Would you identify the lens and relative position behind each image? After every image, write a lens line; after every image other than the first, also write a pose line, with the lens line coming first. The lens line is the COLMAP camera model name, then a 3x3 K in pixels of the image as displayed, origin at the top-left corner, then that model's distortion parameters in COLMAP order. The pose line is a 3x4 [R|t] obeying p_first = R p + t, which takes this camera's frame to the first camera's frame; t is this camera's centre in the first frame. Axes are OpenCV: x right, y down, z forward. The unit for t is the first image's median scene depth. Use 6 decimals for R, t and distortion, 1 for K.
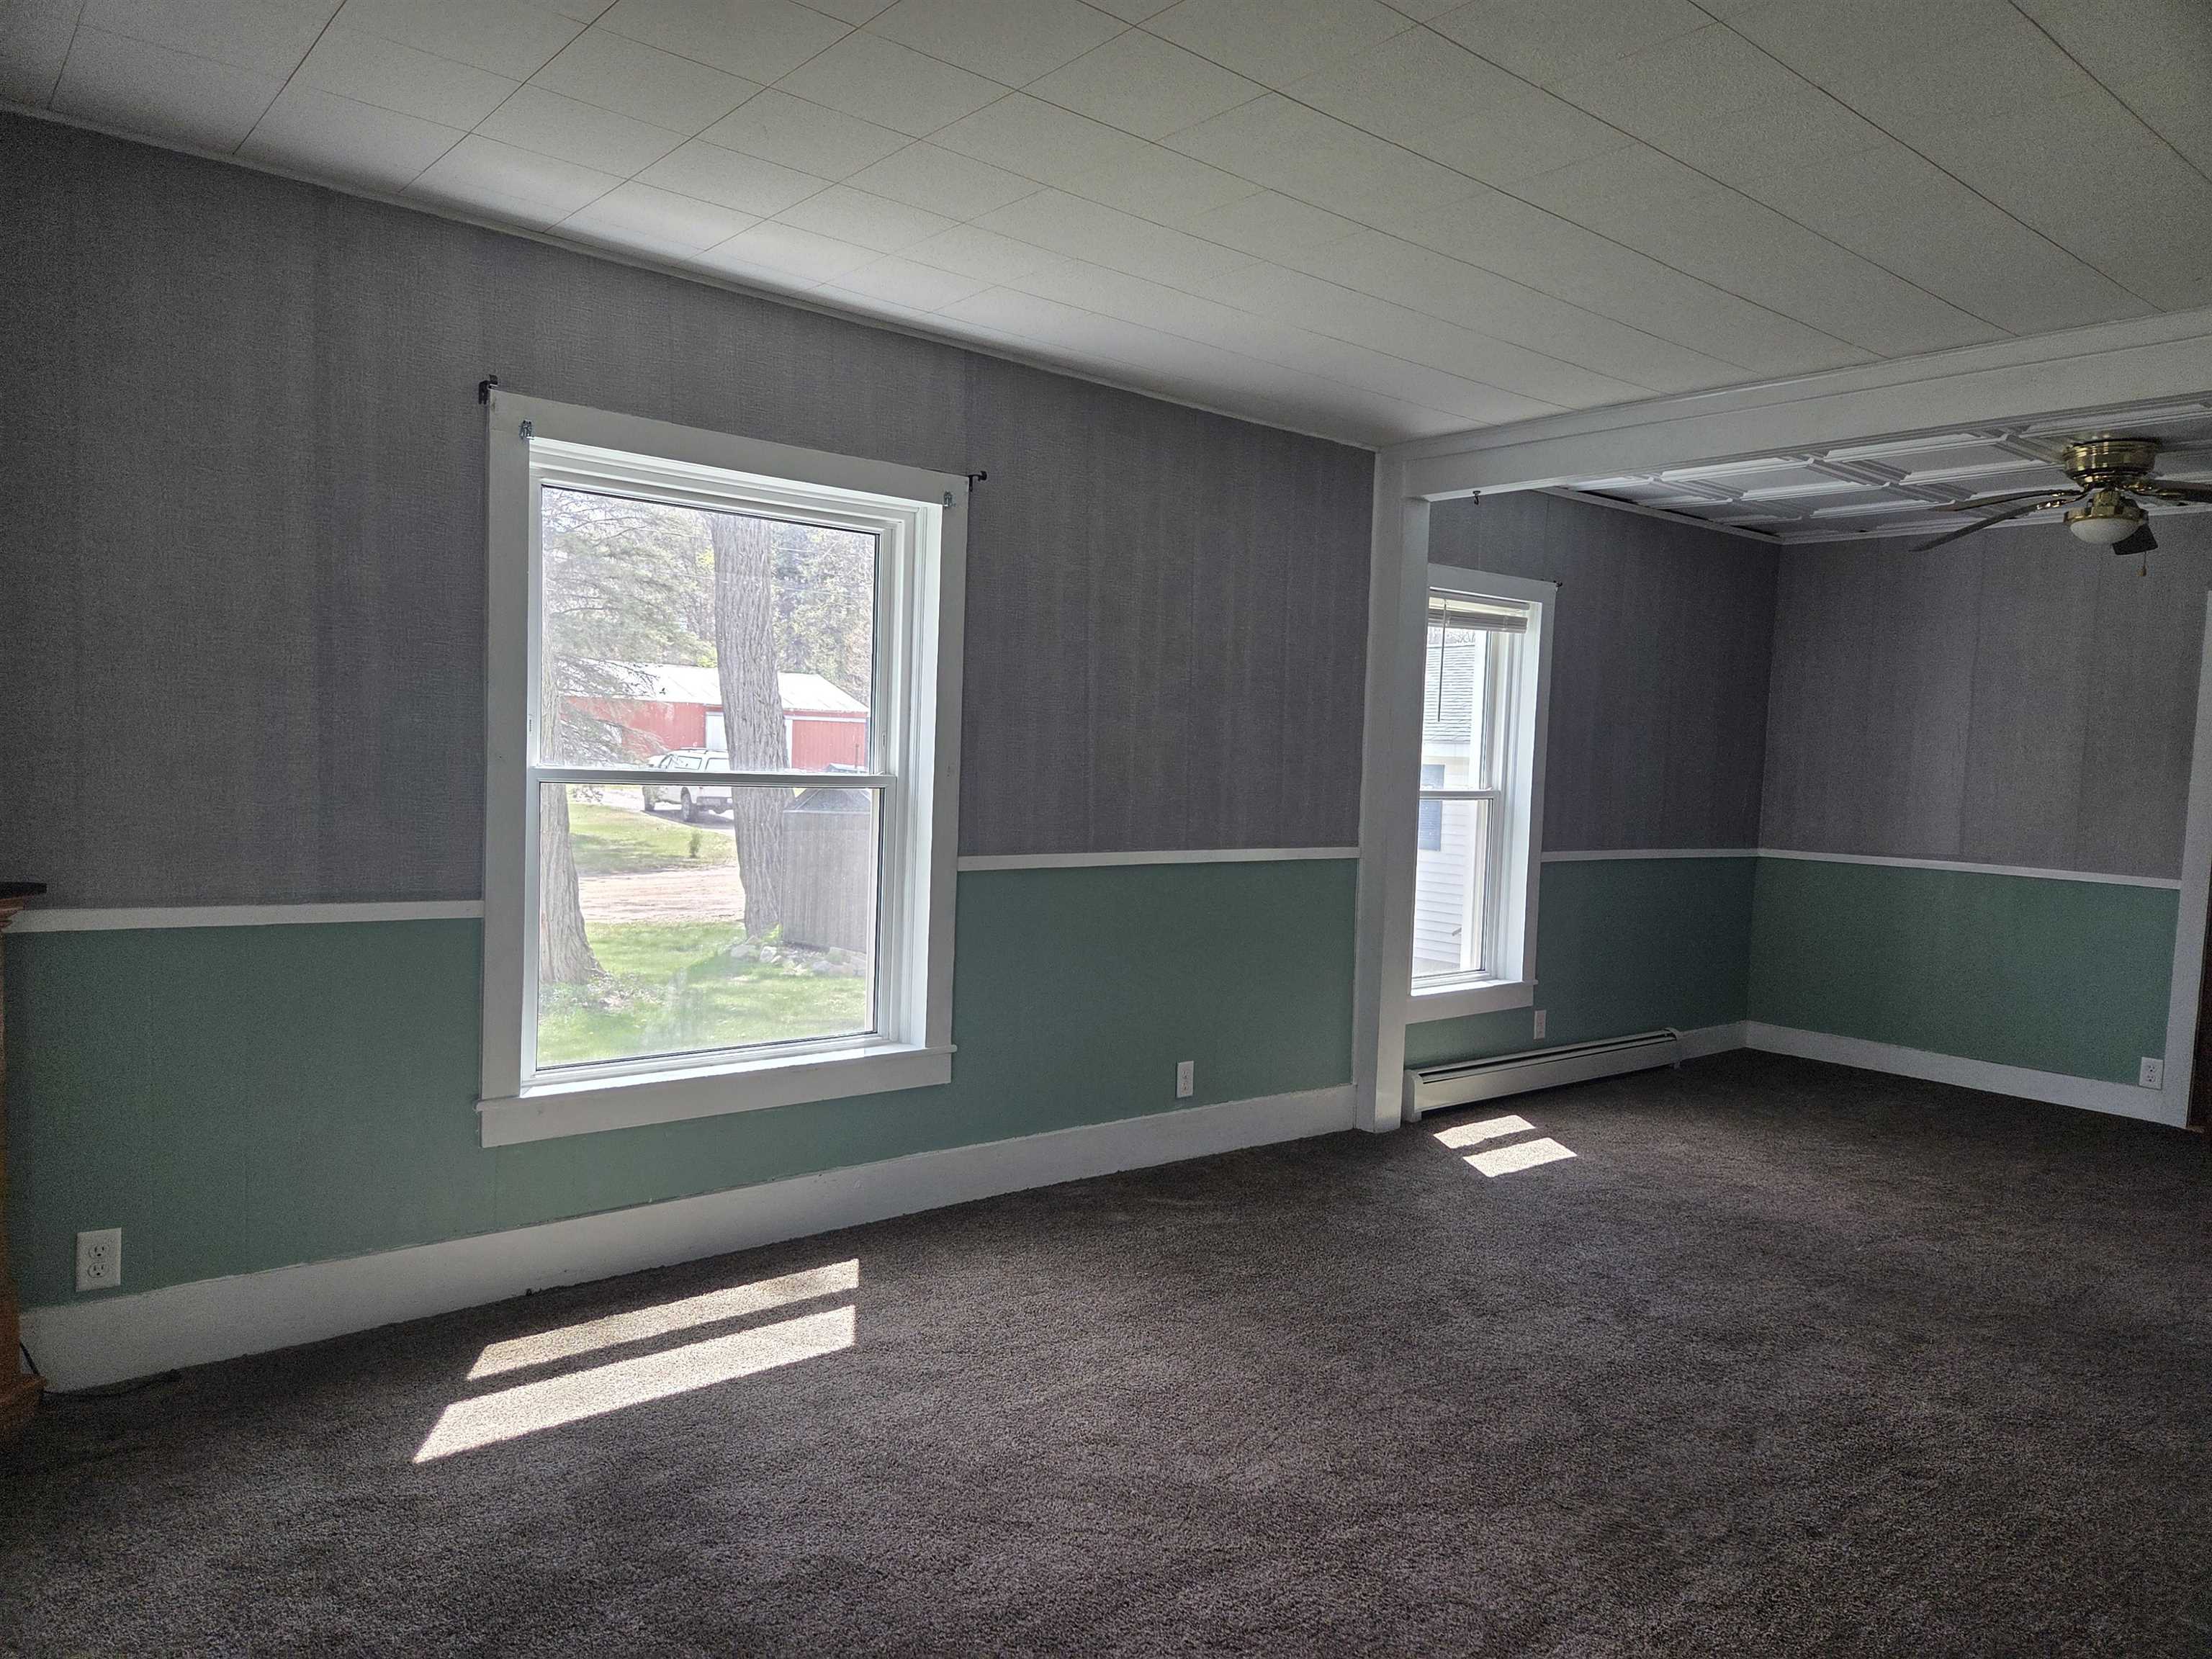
lens RADIAL K [[1490.7, 0, 1105.0], [0, 1490.7, 827.1], [0, 0, 1]] dist [0.024583, -0.002314]
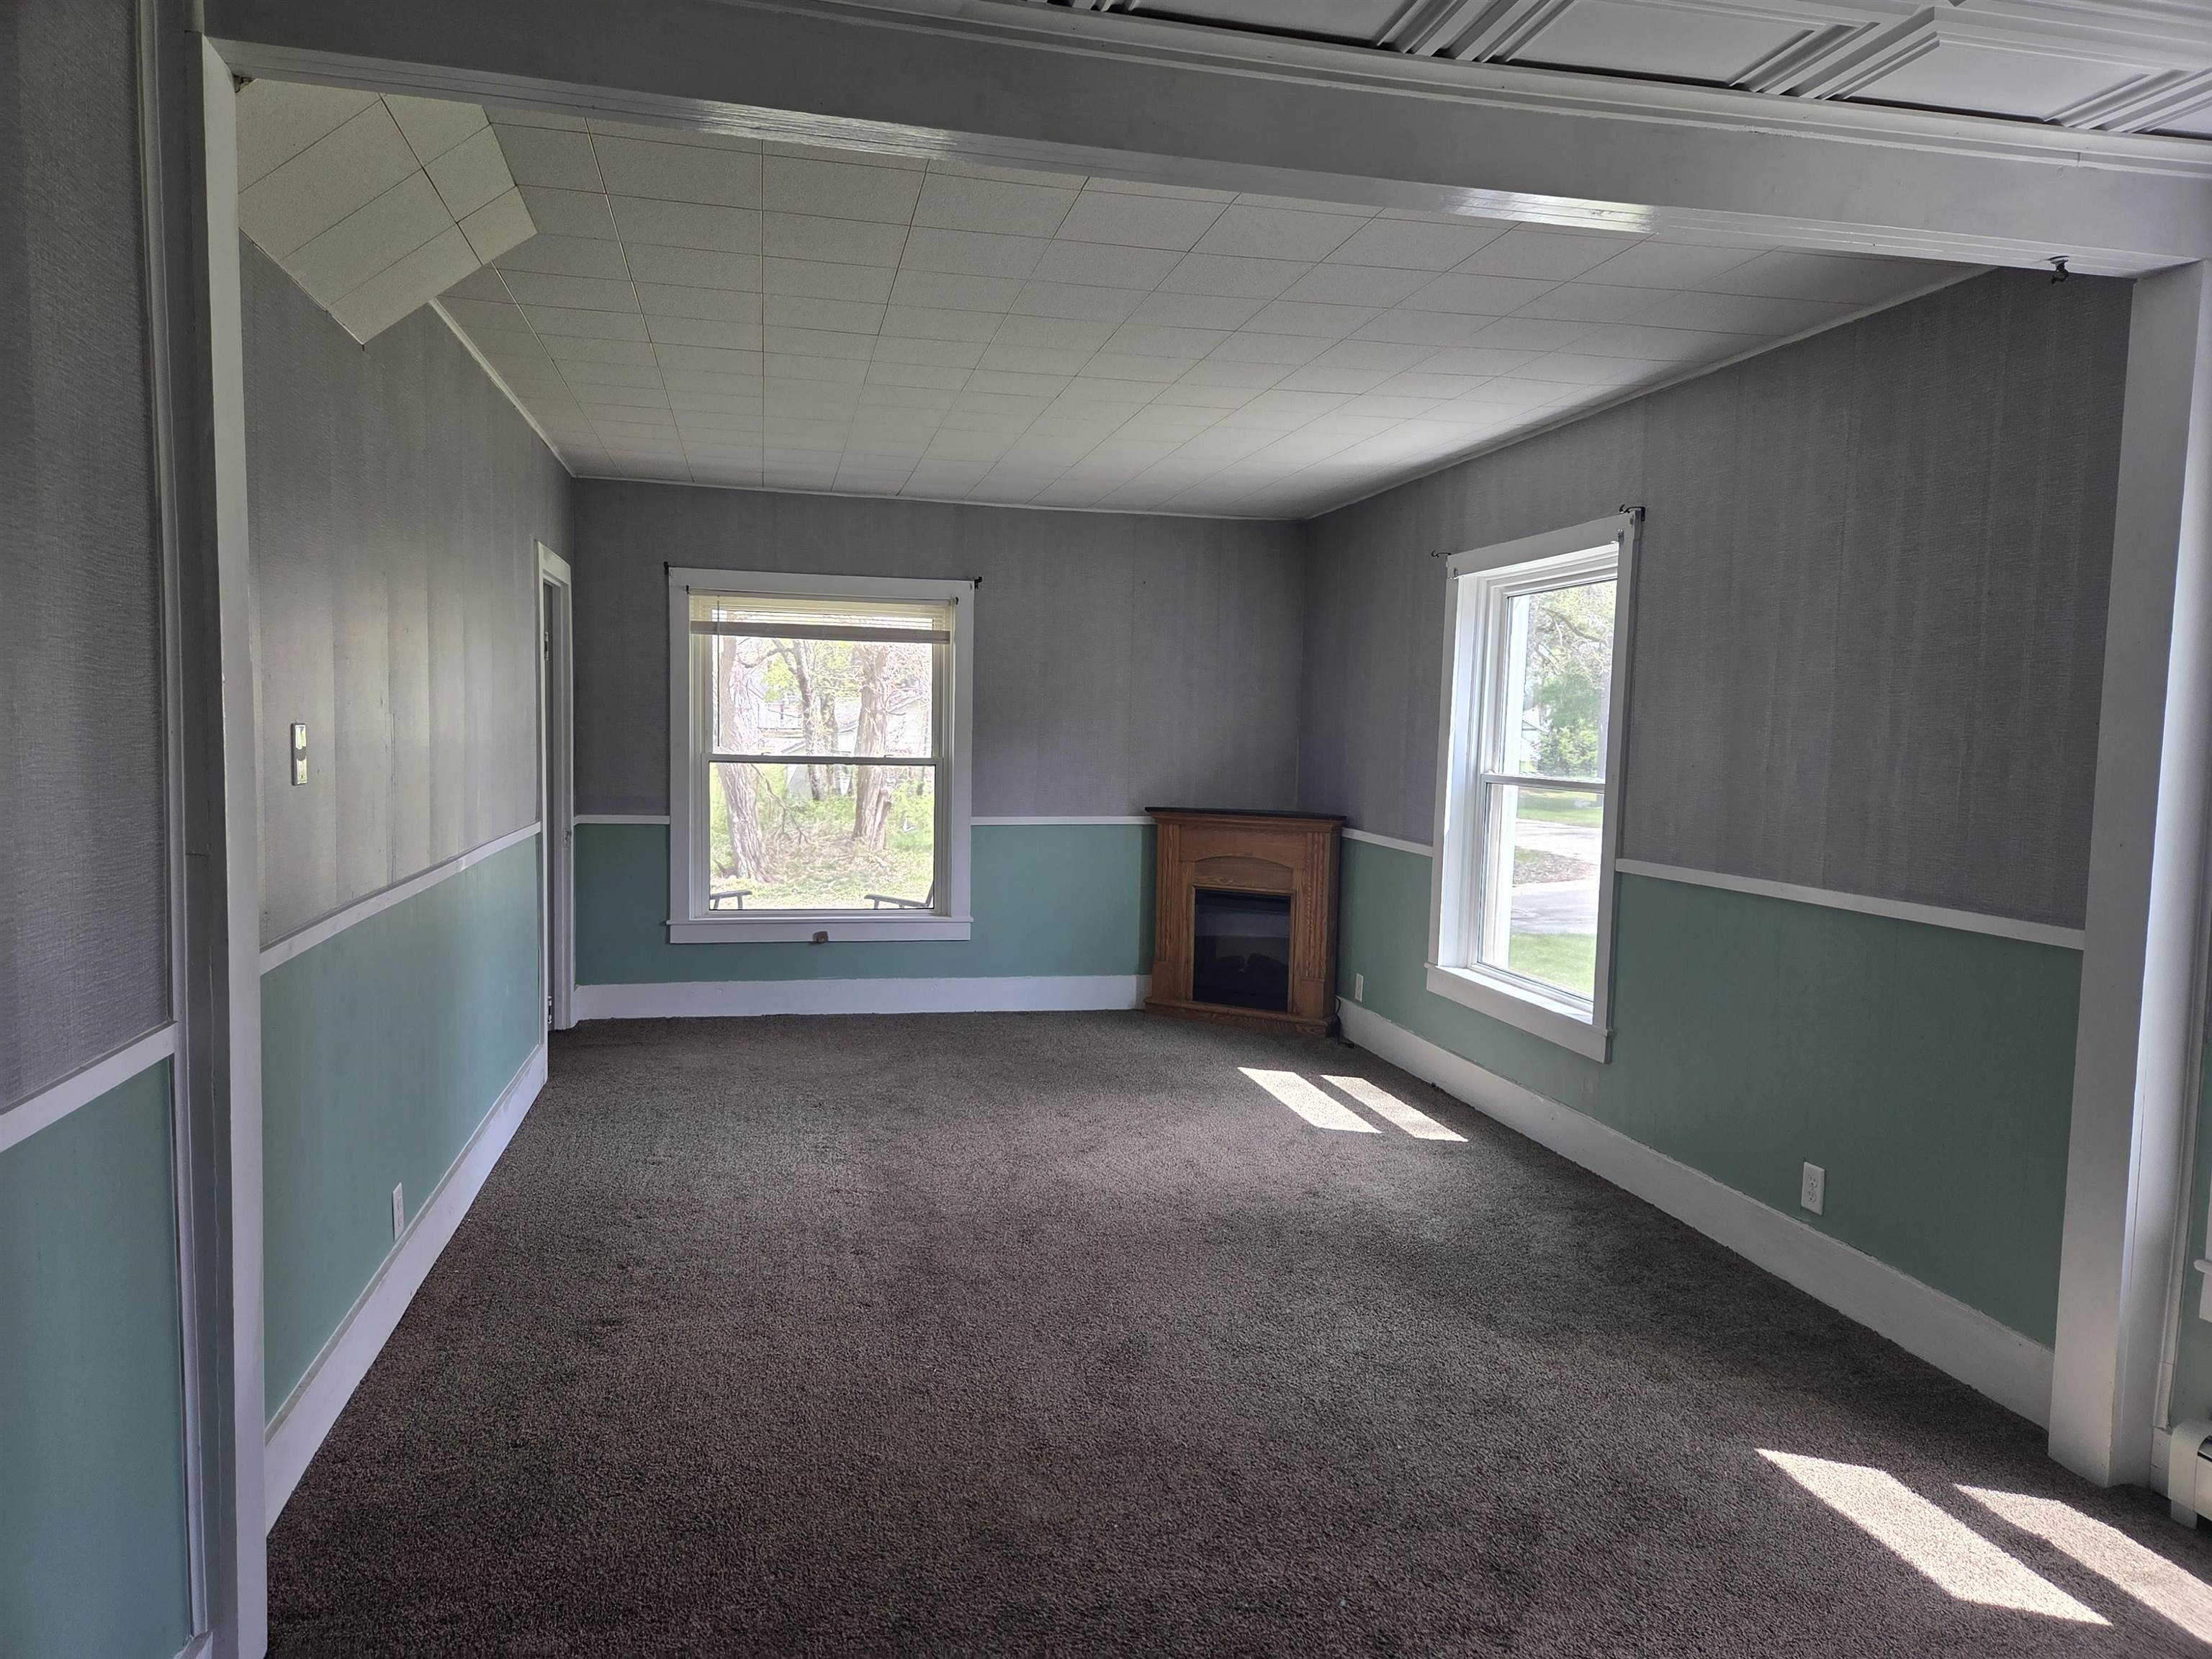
lens RADIAL K [[1490.7, 0, 1105.2], [0, 1490.7, 840.3], [0, 0, 1]] dist [0.024583, -0.002314]
pose [[-0.460376, 0.011733, -0.887647, 1.154729], [-0.094782, 0.993547, 0.062291, -0.028546], [0.882650, 0.112811, -0.456293, 1.287144]]
